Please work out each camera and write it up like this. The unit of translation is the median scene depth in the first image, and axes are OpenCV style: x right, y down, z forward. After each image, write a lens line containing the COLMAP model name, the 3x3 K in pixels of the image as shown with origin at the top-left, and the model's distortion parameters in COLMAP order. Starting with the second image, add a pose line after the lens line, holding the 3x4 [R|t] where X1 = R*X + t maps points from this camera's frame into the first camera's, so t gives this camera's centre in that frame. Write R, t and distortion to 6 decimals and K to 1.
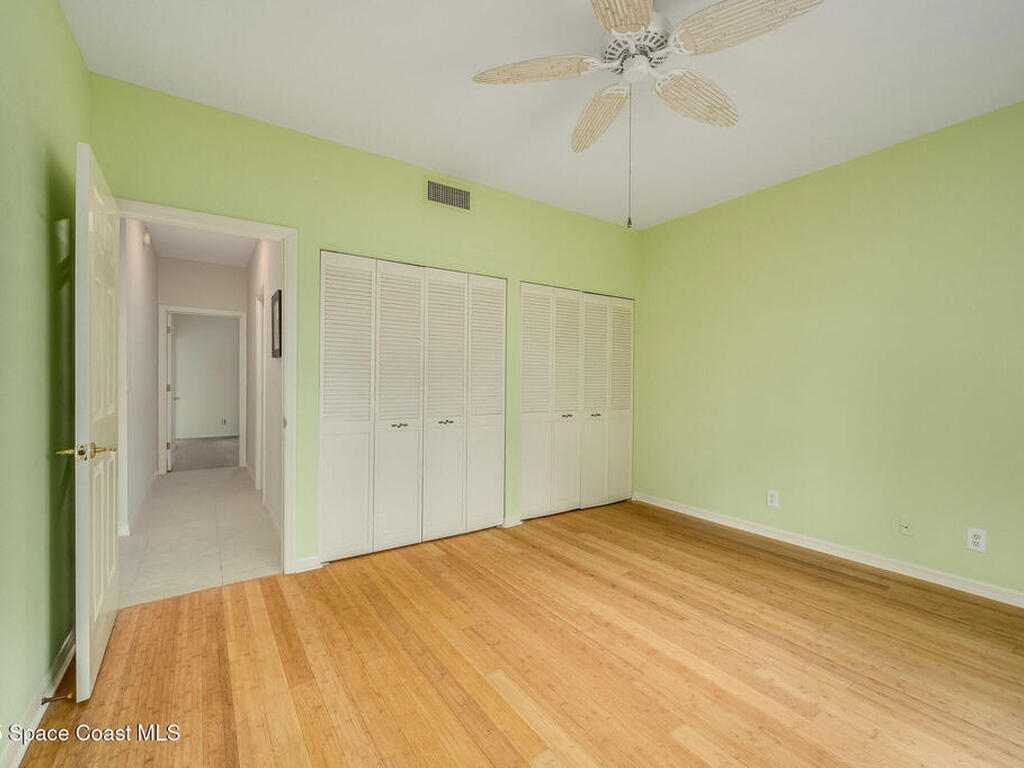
lens RADIAL K [[456.0, 0, 514.7], [0, 456.0, 379.6], [0, 0, 1]] dist [0.002642, 0.000176]
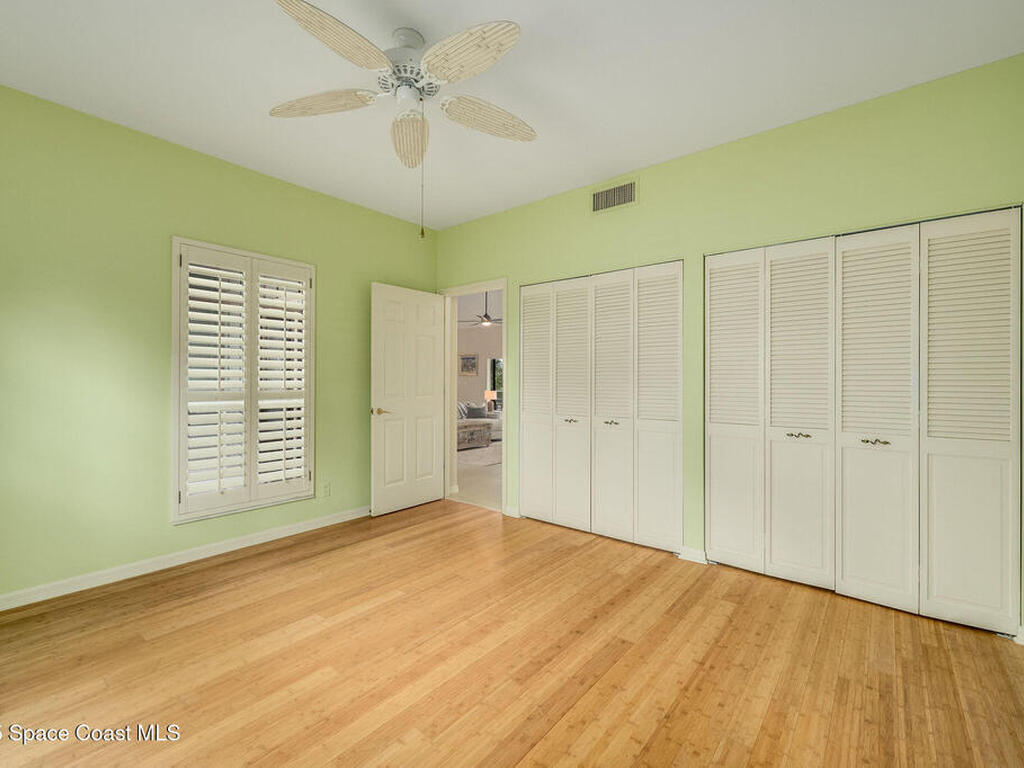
lens RADIAL K [[456.0, 0, 514.7], [0, 456.0, 379.6], [0, 0, 1]] dist [0.002642, 0.000176]
pose [[0.273731, -0.006419, -0.961785, 0.837375], [0.000874, 0.999979, -0.006425, 0.003932], [0.961806, 0.000918, 0.273731, 0.572779]]
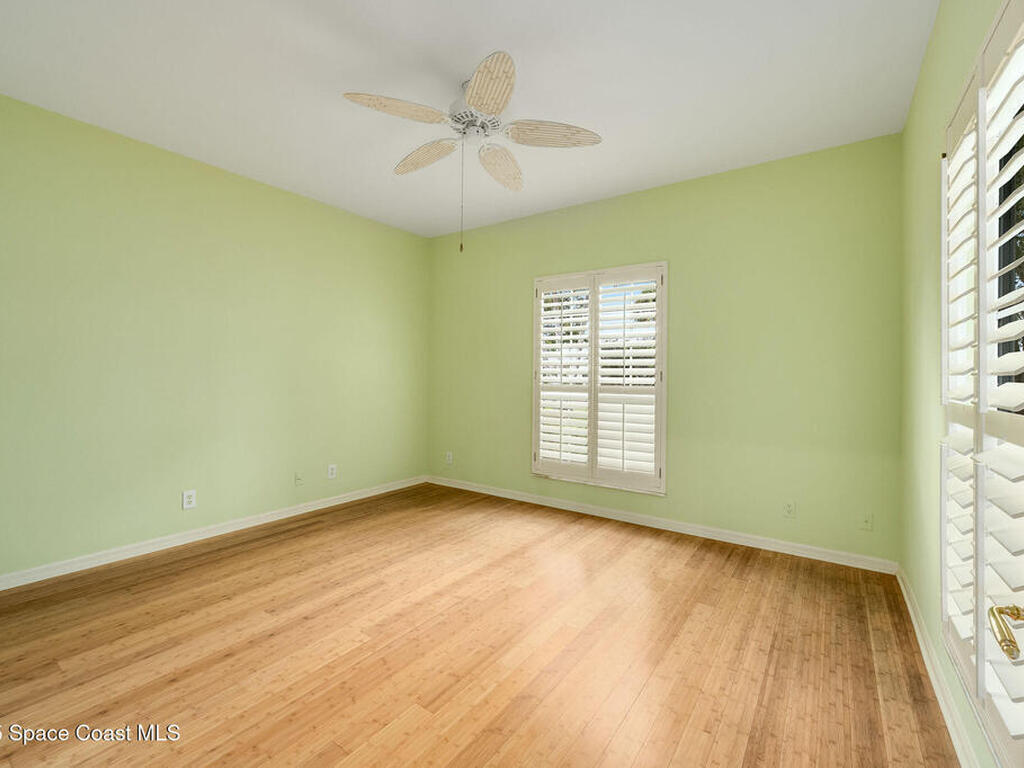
lens RADIAL K [[456.0, 0, 514.7], [0, 456.0, 379.6], [0, 0, 1]] dist [0.002642, 0.000176]
pose [[-0.346326, -0.016842, 0.937963, -0.598555], [-0.012424, 0.999833, 0.013365, -0.002942], [-0.938032, -0.007024, -0.346478, 0.803491]]
